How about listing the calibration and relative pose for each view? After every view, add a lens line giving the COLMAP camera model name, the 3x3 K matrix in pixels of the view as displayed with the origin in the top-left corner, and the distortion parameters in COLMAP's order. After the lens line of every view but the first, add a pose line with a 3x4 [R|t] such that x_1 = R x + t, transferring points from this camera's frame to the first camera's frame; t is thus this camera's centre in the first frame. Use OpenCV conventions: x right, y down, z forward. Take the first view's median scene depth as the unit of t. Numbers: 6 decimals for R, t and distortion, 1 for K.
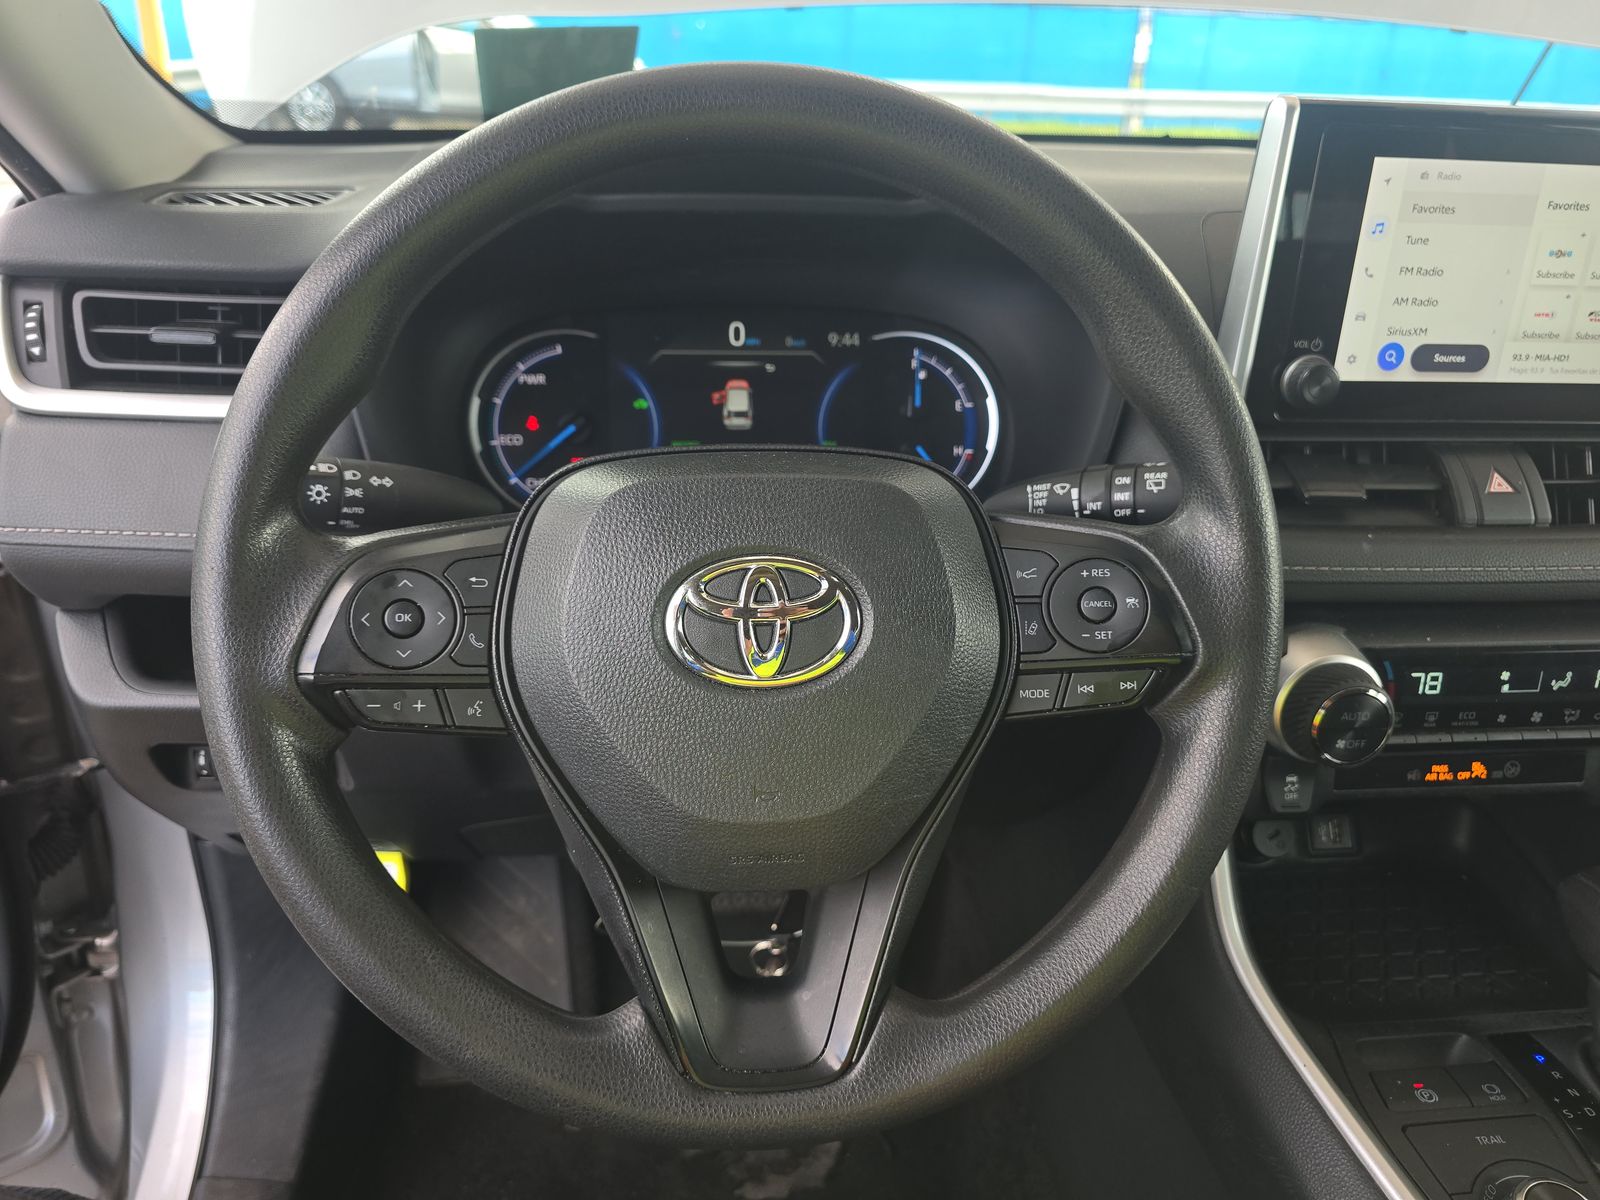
lens RADIAL K [[1078.2, 0, 801.9], [0, 1078.2, 580.7], [0, 0, 1]] dist [0.054082, -0.059765]
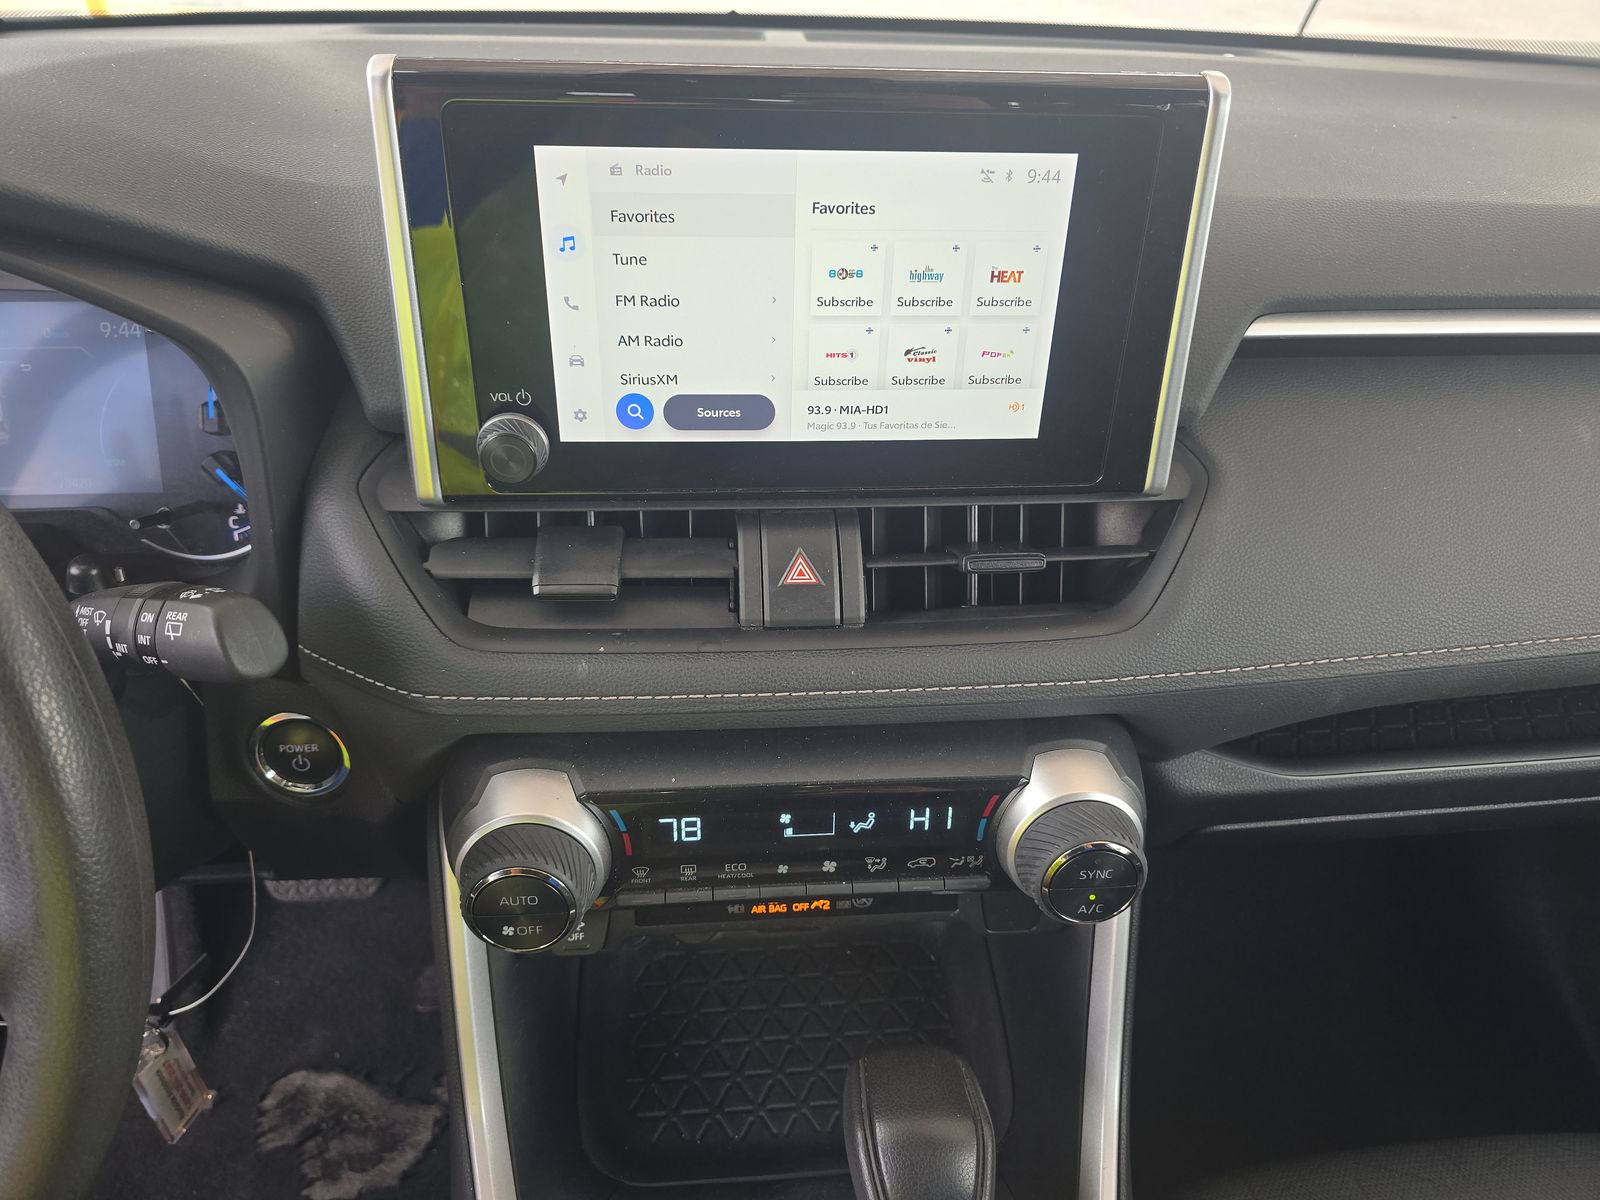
lens RADIAL K [[1078.2, 0, 801.9], [0, 1078.2, 580.7], [0, 0, 1]] dist [0.054082, -0.059765]
pose [[0.999832, 0.005041, -0.017607, 0.668714], [-0.002182, 0.987306, 0.158812, -0.208878], [0.018184, -0.158747, 0.987152, 0.250231]]
